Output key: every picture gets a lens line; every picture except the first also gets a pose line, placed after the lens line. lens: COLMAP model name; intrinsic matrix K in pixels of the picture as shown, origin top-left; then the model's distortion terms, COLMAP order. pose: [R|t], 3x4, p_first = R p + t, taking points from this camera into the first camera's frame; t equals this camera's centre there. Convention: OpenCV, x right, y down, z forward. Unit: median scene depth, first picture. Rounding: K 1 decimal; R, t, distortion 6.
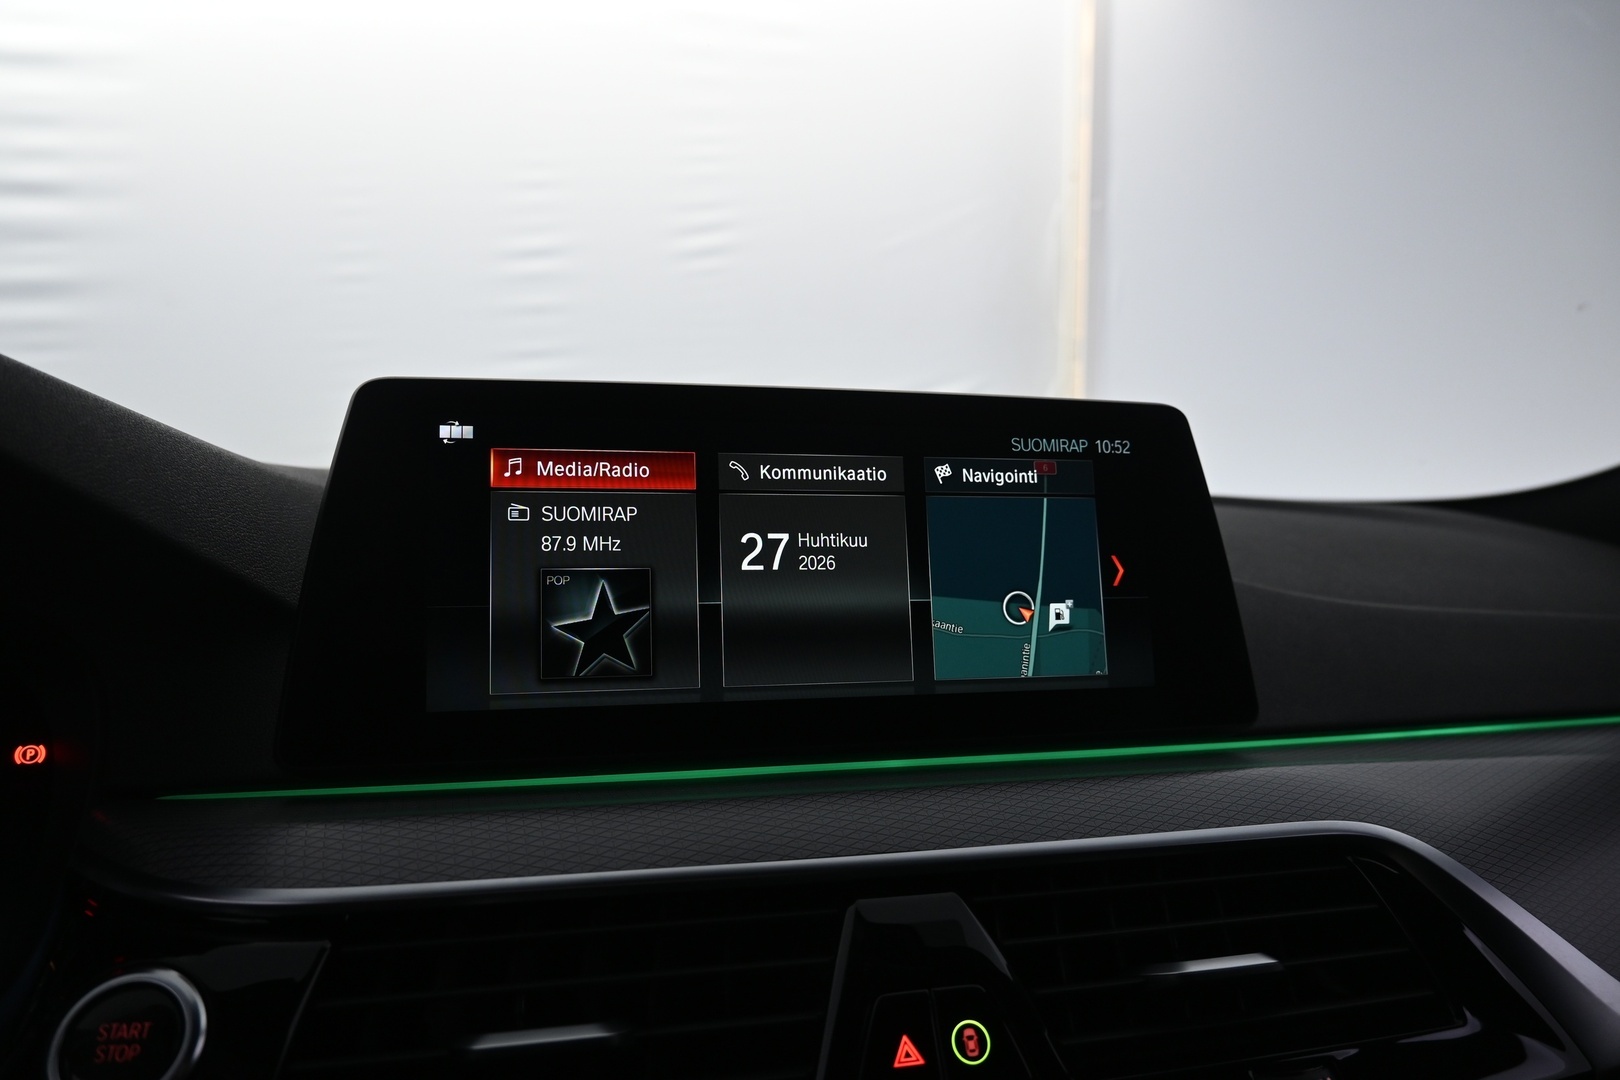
lens RADIAL K [[1119.2, 0, 806.8], [0, 1119.2, 539.7], [0, 0, 1]] dist [0.000348, -0.001457]
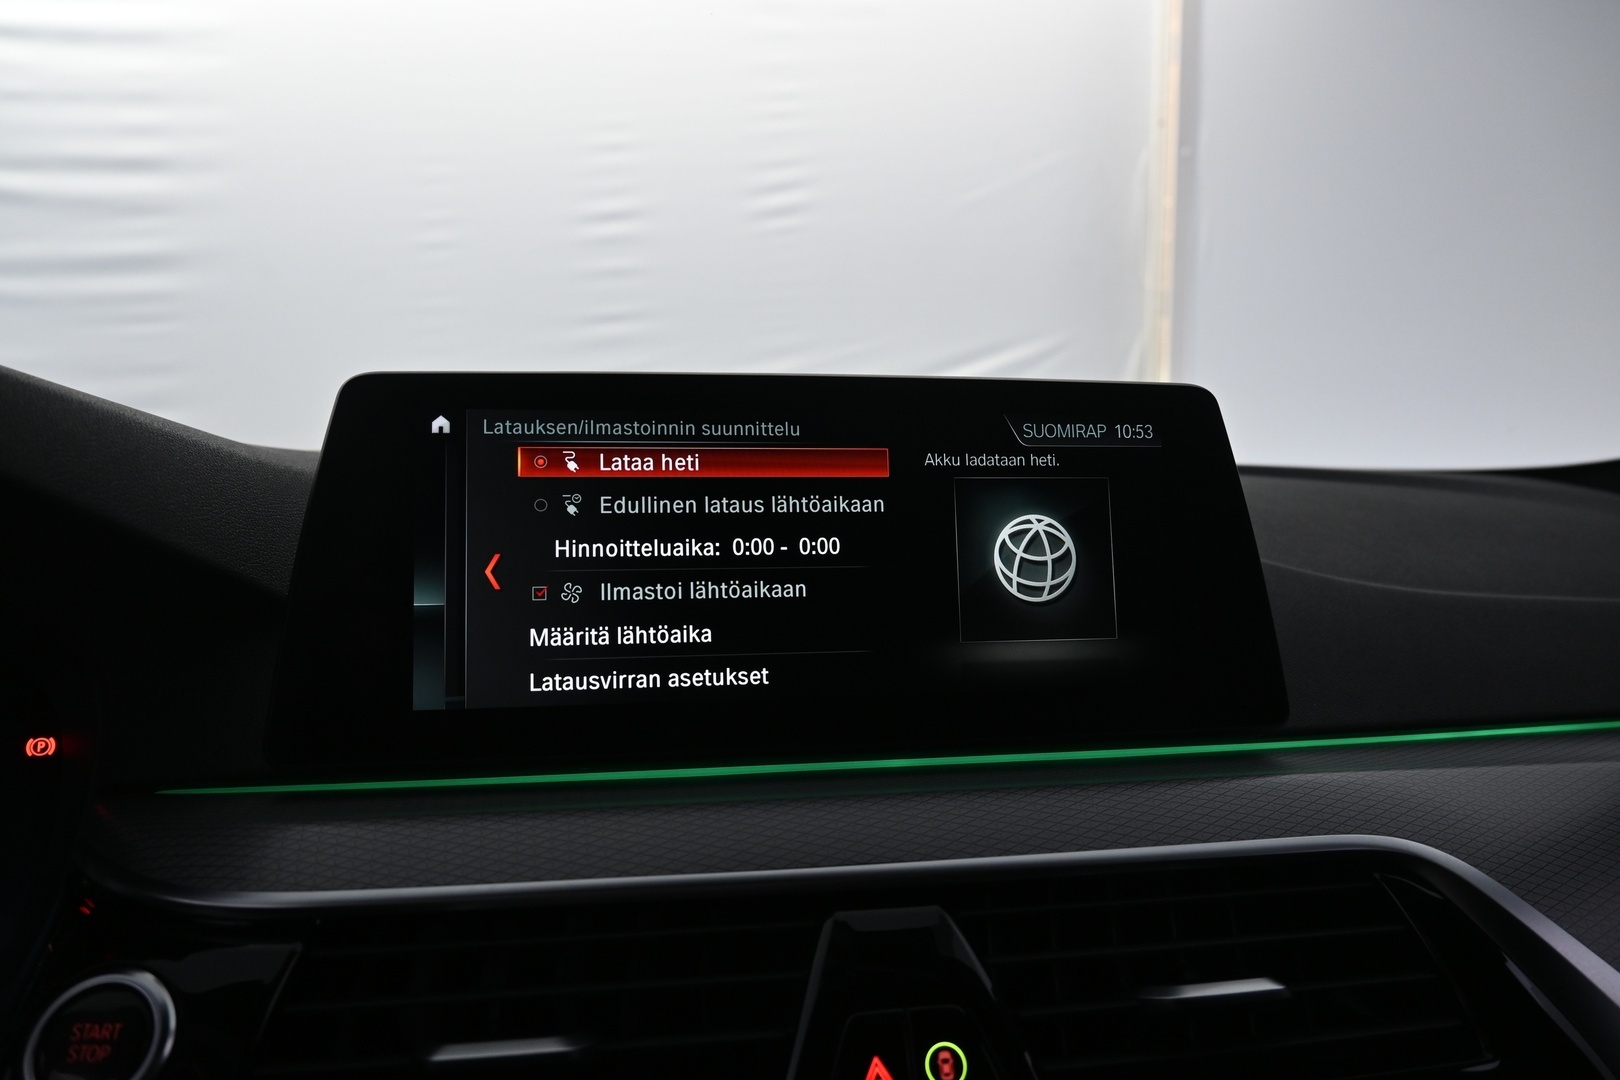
lens RADIAL K [[1119.2, 0, 806.6], [0, 1119.2, 538.9], [0, 0, 1]] dist [0.000348, -0.001457]
pose [[0.996631, -0.000728, -0.082009, 0.088342], [0.003848, 0.999274, 0.037902, -0.033892], [0.081921, -0.038090, 0.995911, 0.040209]]
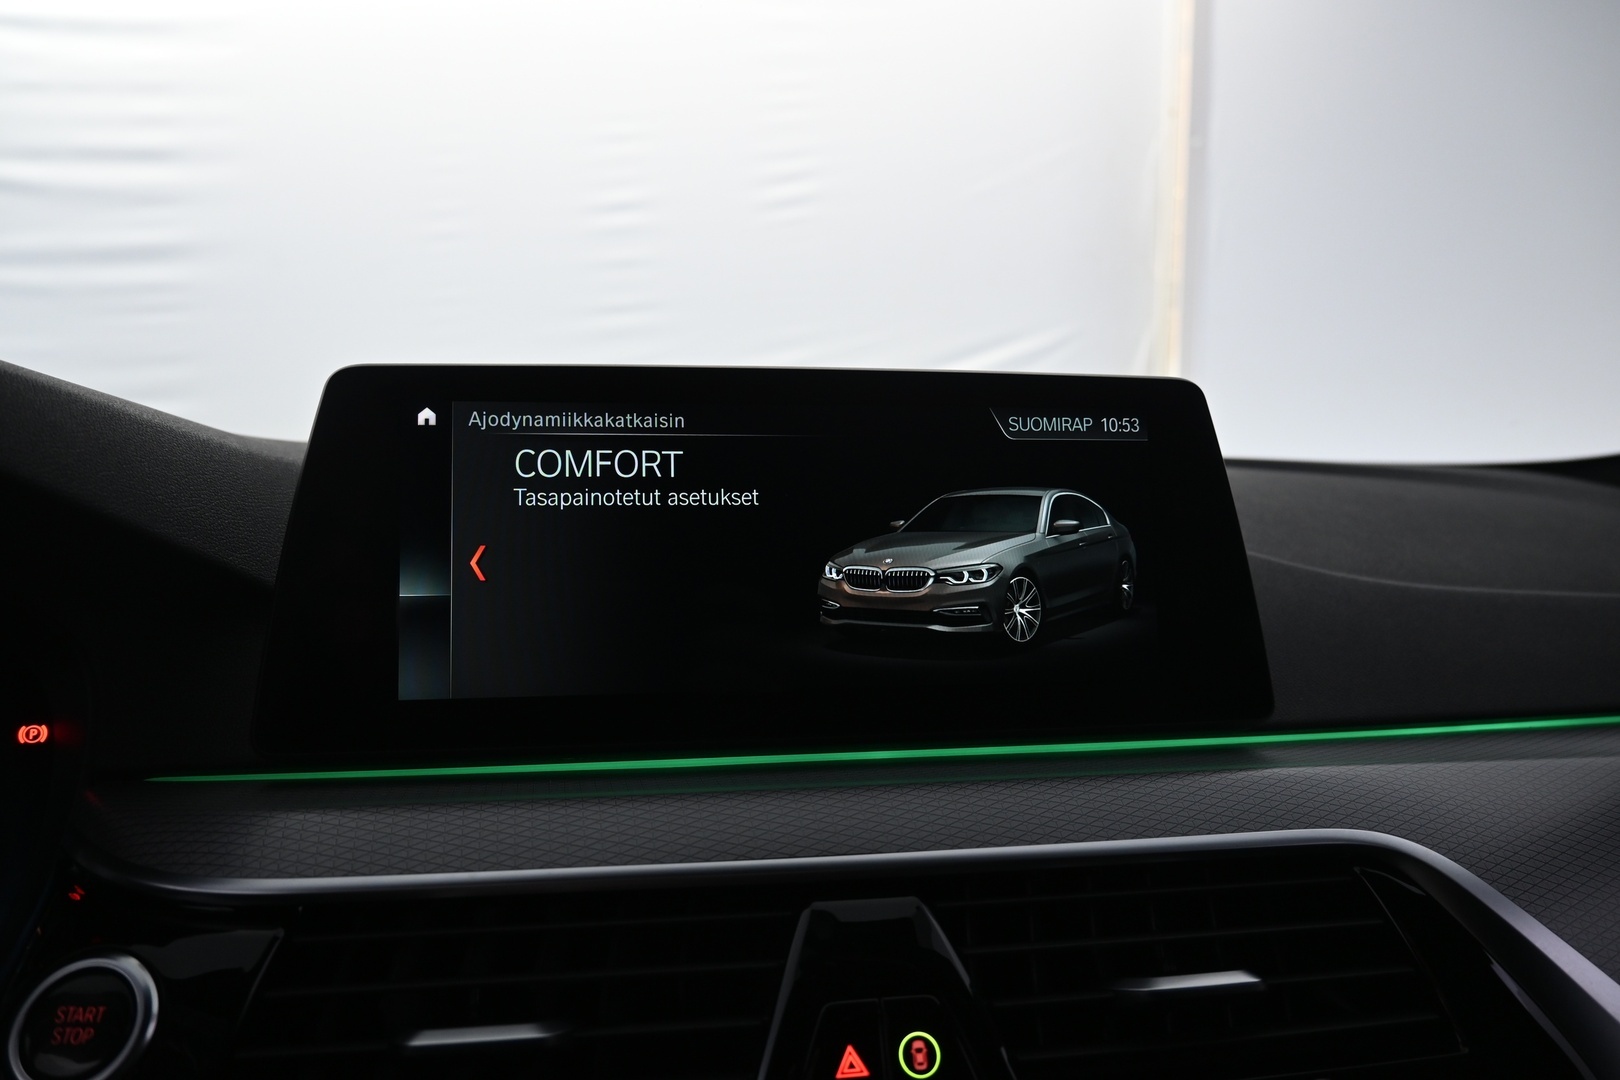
lens RADIAL K [[1119.2, 0, 805.8], [0, 1119.2, 541.5], [0, 0, 1]] dist [0.000348, -0.001457]
pose [[0.995715, 0.003681, -0.092407, 0.113244], [0.000744, 0.998857, 0.047800, -0.034986], [0.092477, -0.047664, 0.994573, 0.039105]]
